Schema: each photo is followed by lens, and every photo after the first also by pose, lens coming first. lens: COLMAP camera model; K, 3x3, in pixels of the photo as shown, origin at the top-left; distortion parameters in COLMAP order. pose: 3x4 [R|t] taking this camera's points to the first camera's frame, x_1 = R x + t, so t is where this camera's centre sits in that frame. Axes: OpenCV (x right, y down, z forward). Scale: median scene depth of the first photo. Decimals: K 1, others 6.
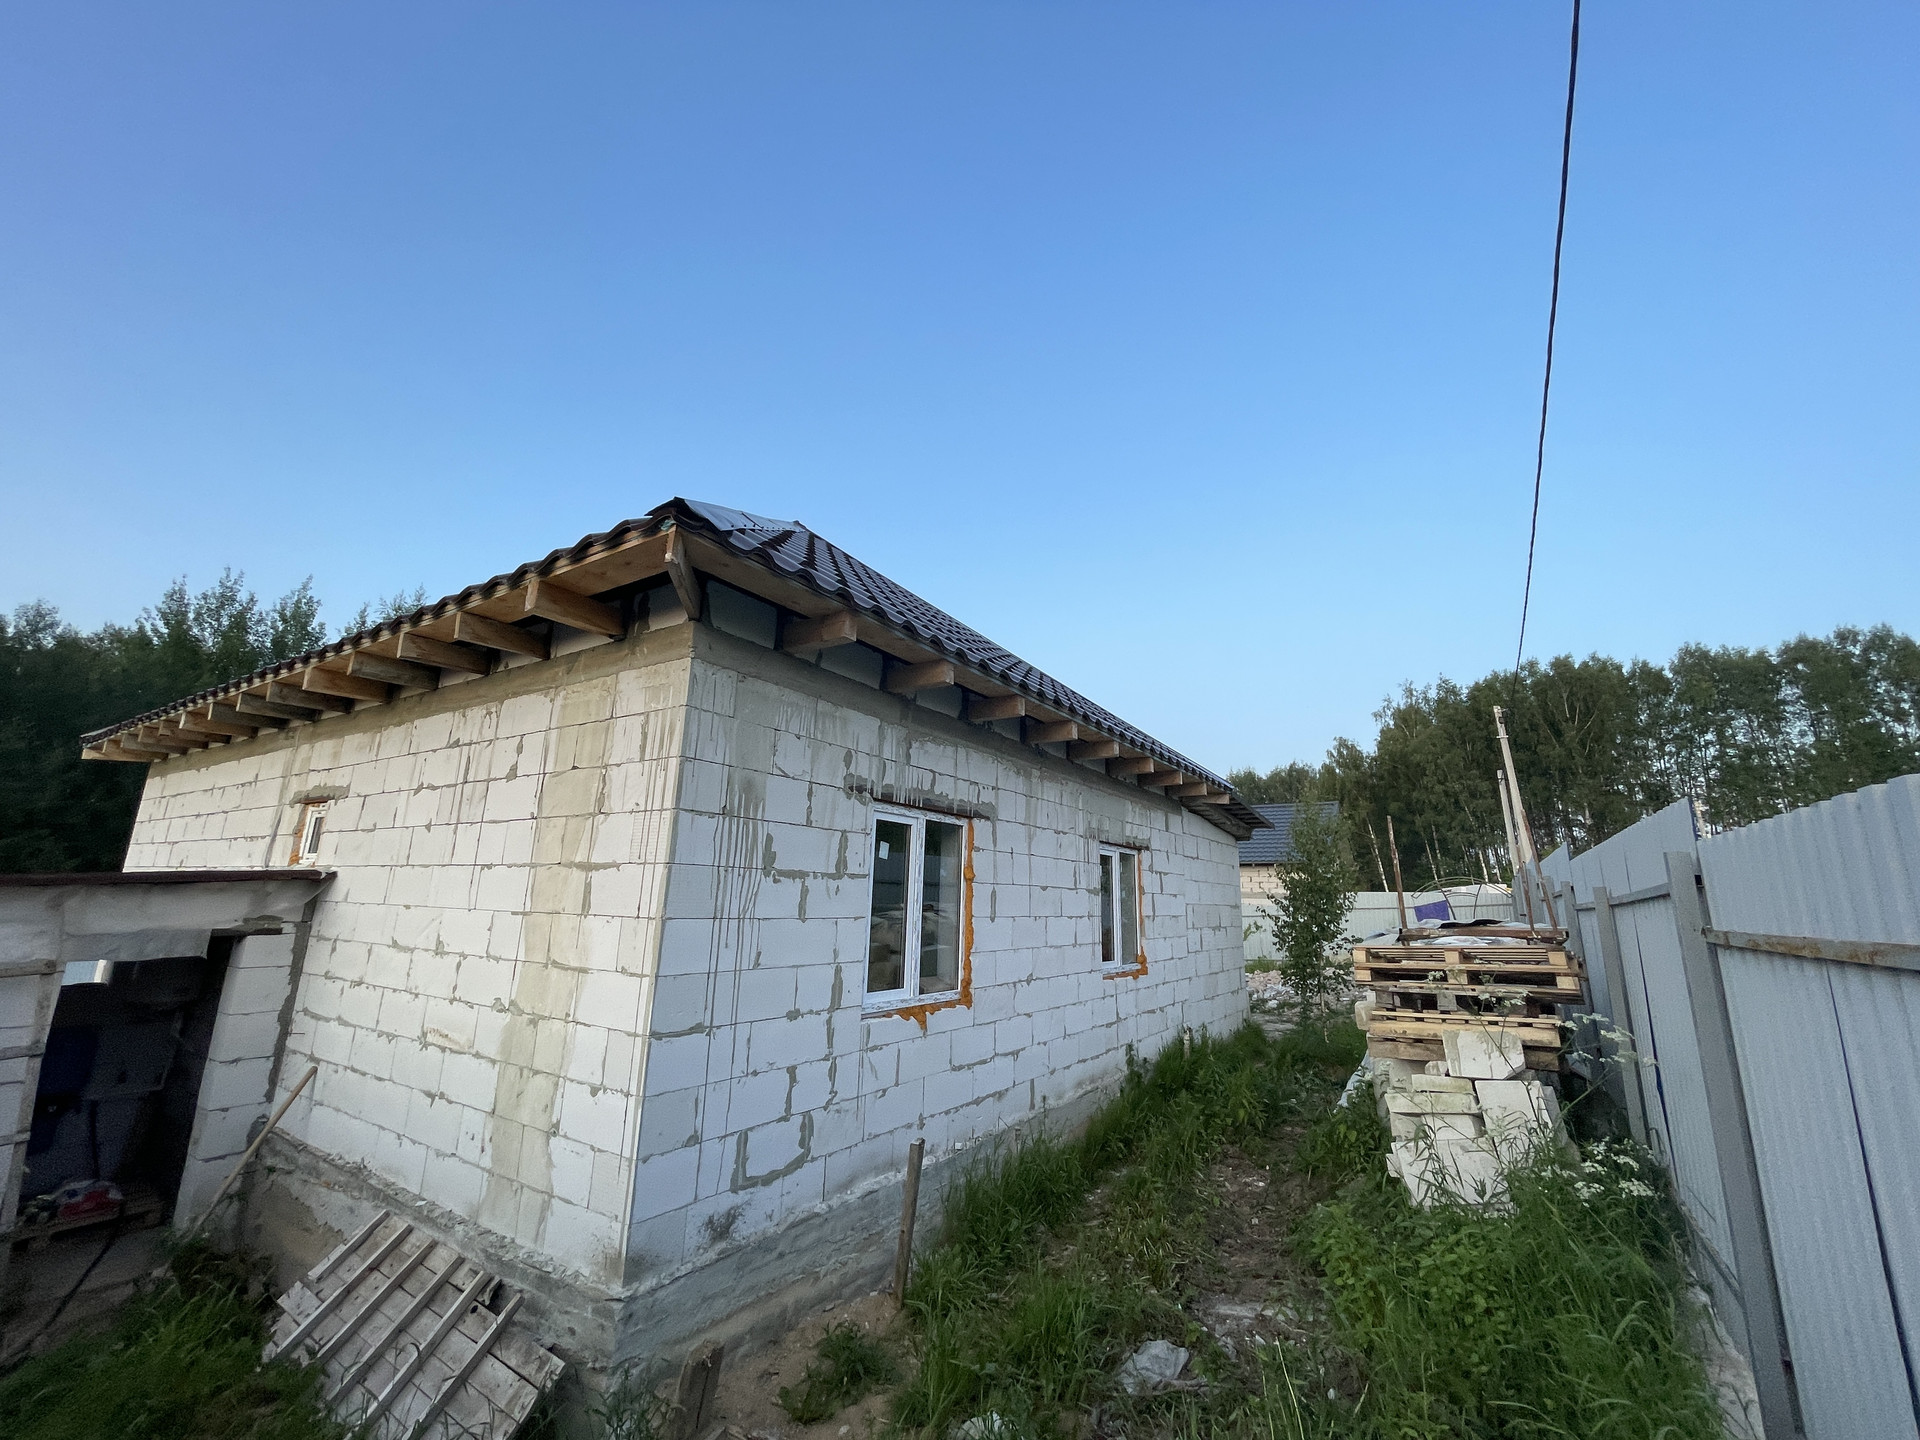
lens RADIAL K [[776.6, 0, 962.0], [0, 776.6, 720.4], [0, 0, 1]] dist [0.000765, -0.000073]
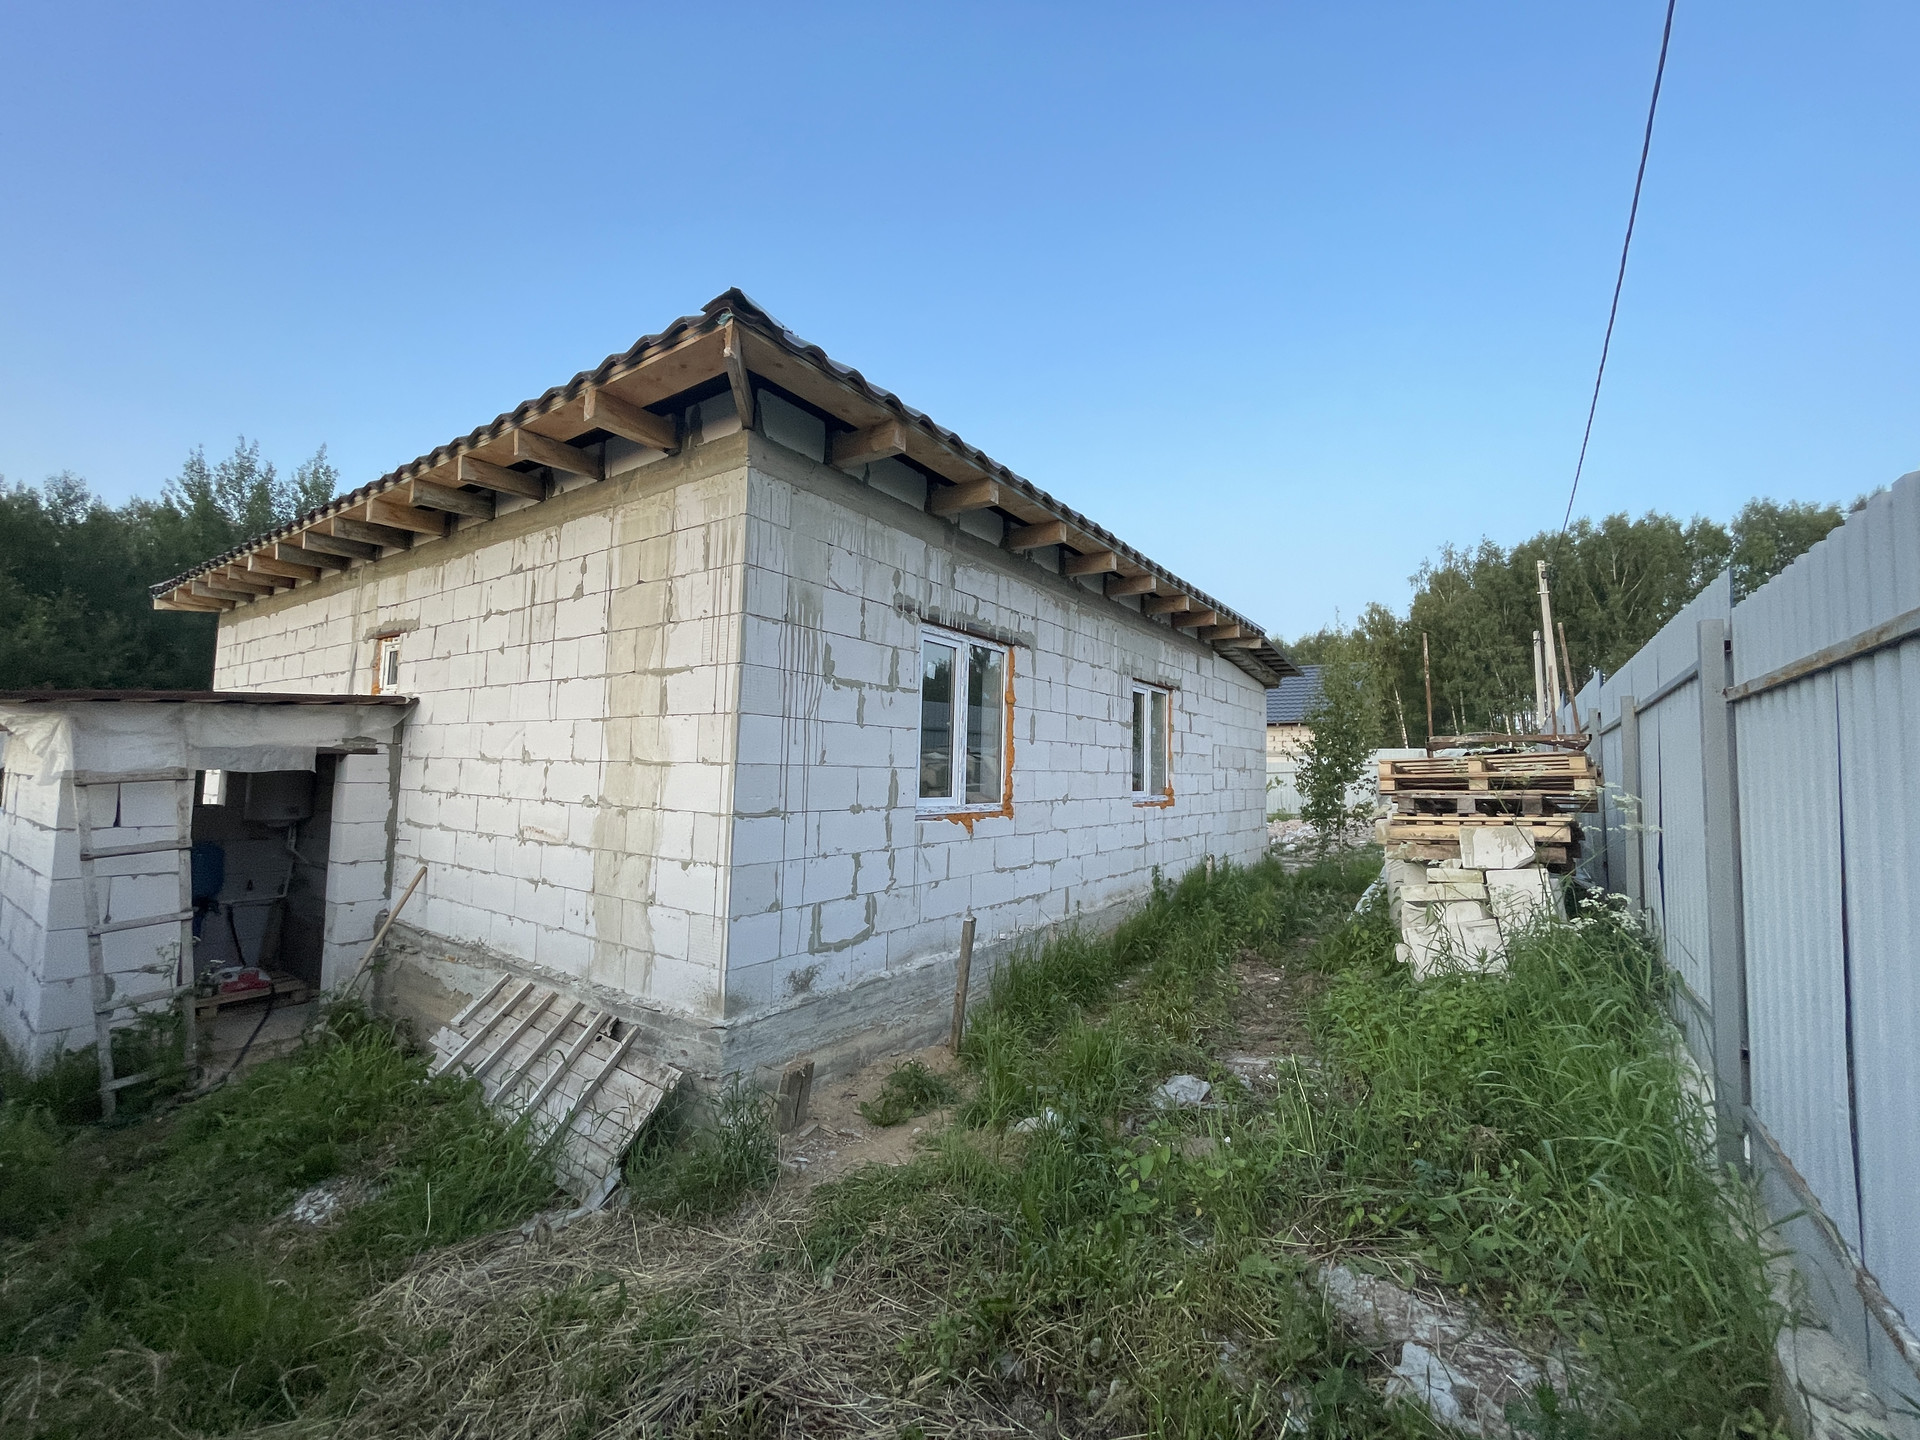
lens RADIAL K [[776.6, 0, 960.0], [0, 776.6, 720.0], [0, 0, 1]] dist [0.000006, 0.000575]
pose [[0.999504, -0.003702, -0.031274, -0.028131], [0.008723, 0.986756, 0.161977, 0.062239], [0.030260, -0.162169, 0.986299, -0.040058]]
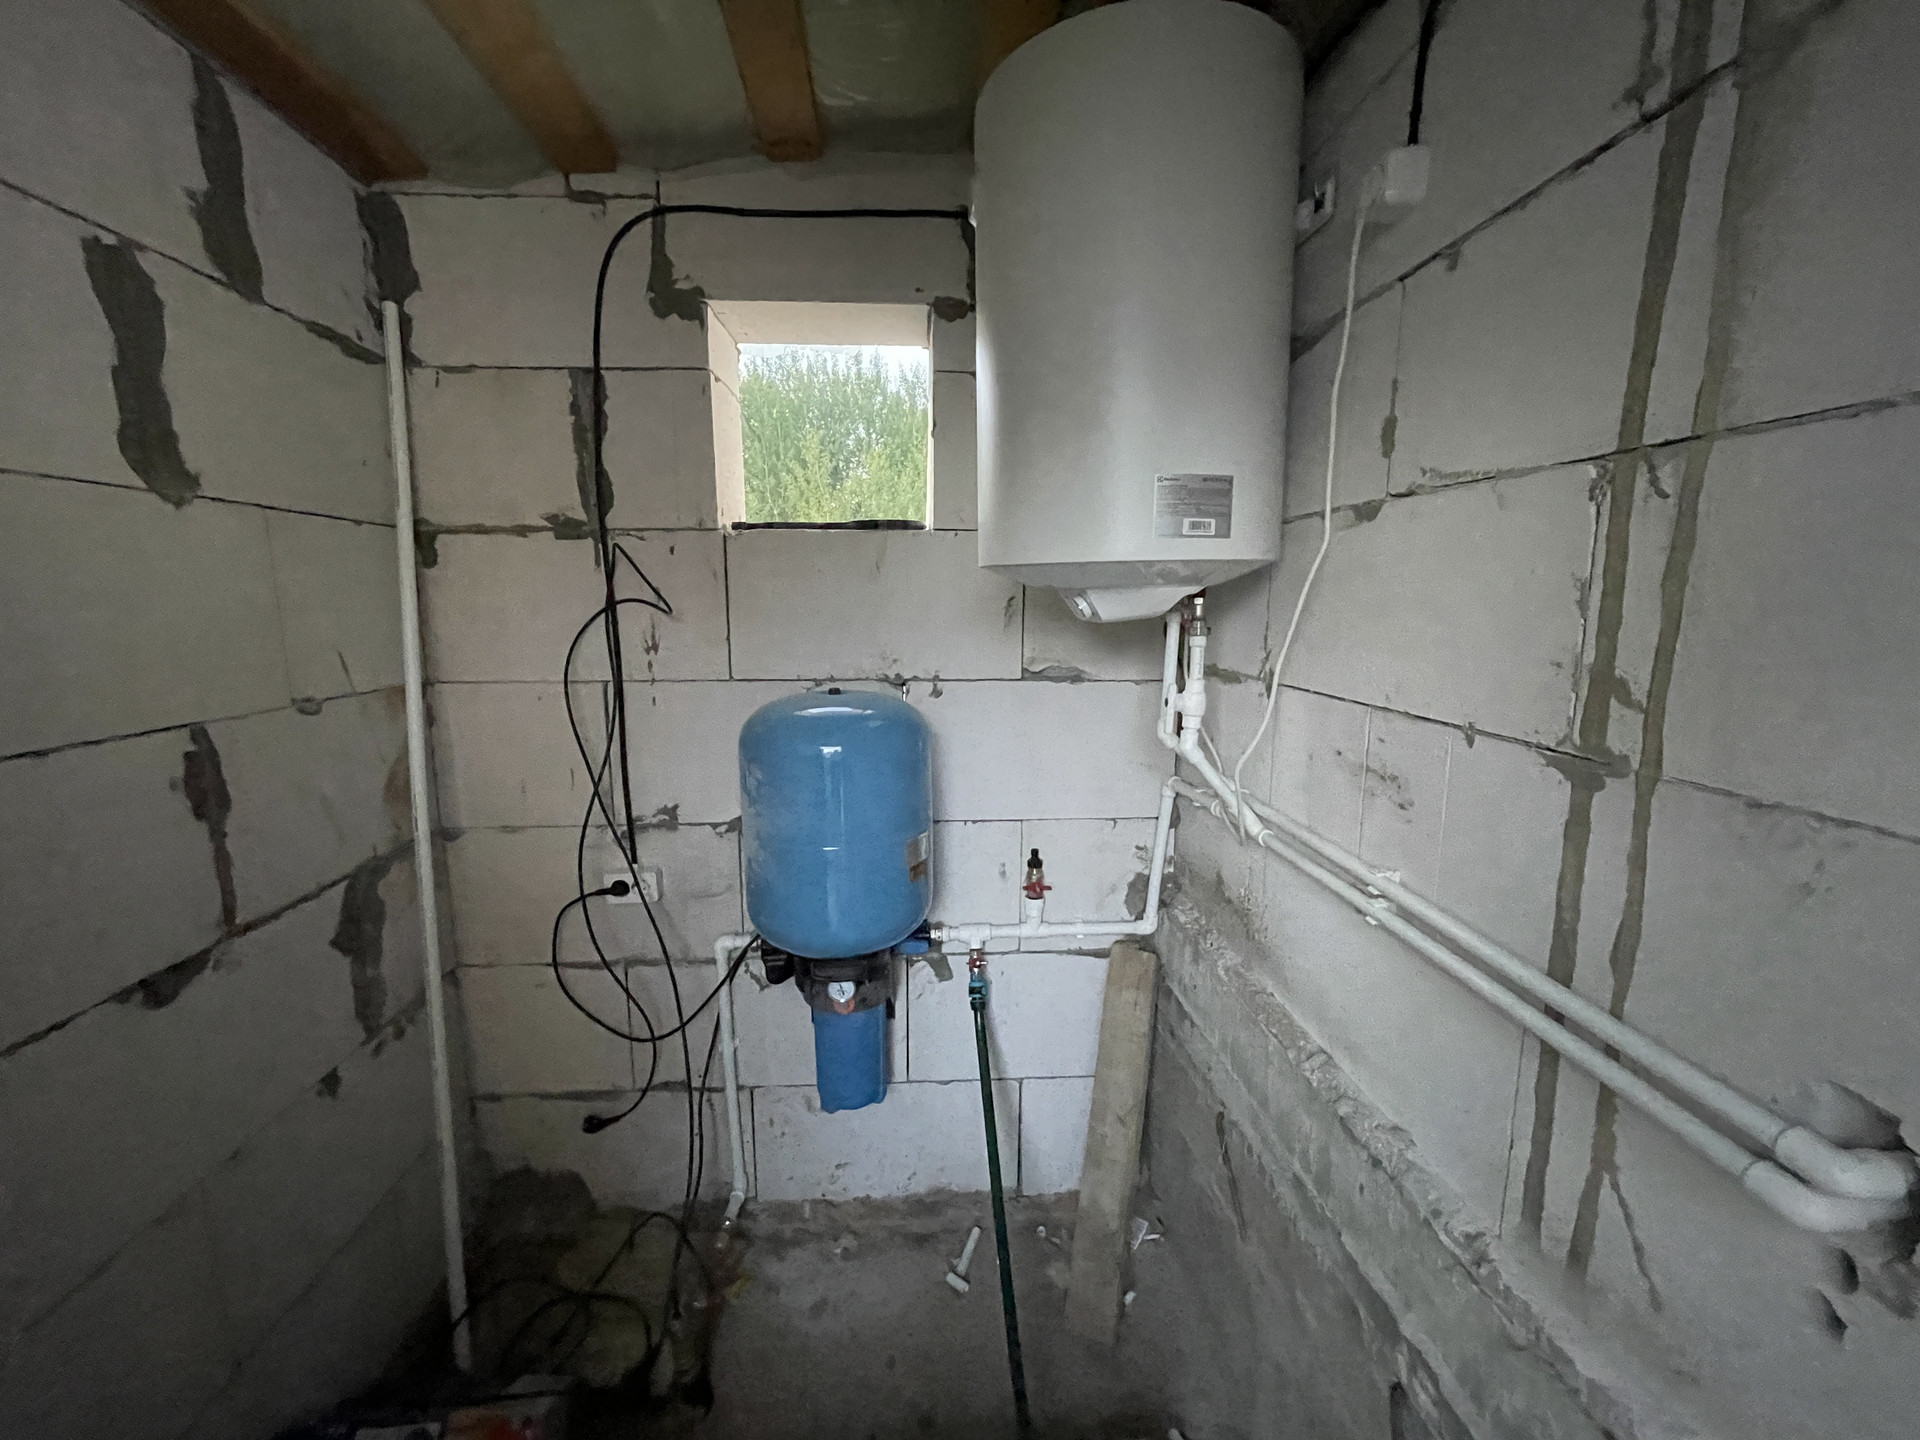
lens RADIAL K [[776.6, 0, 962.0], [0, 776.6, 720.4], [0, 0, 1]] dist [0.000765, -0.000073]
pose [[0.595038, 0.096649, -0.797865, -1.082689], [0.201881, 0.942939, 0.264782, 0.406844], [0.777929, -0.318629, 0.541573, 1.039445]]
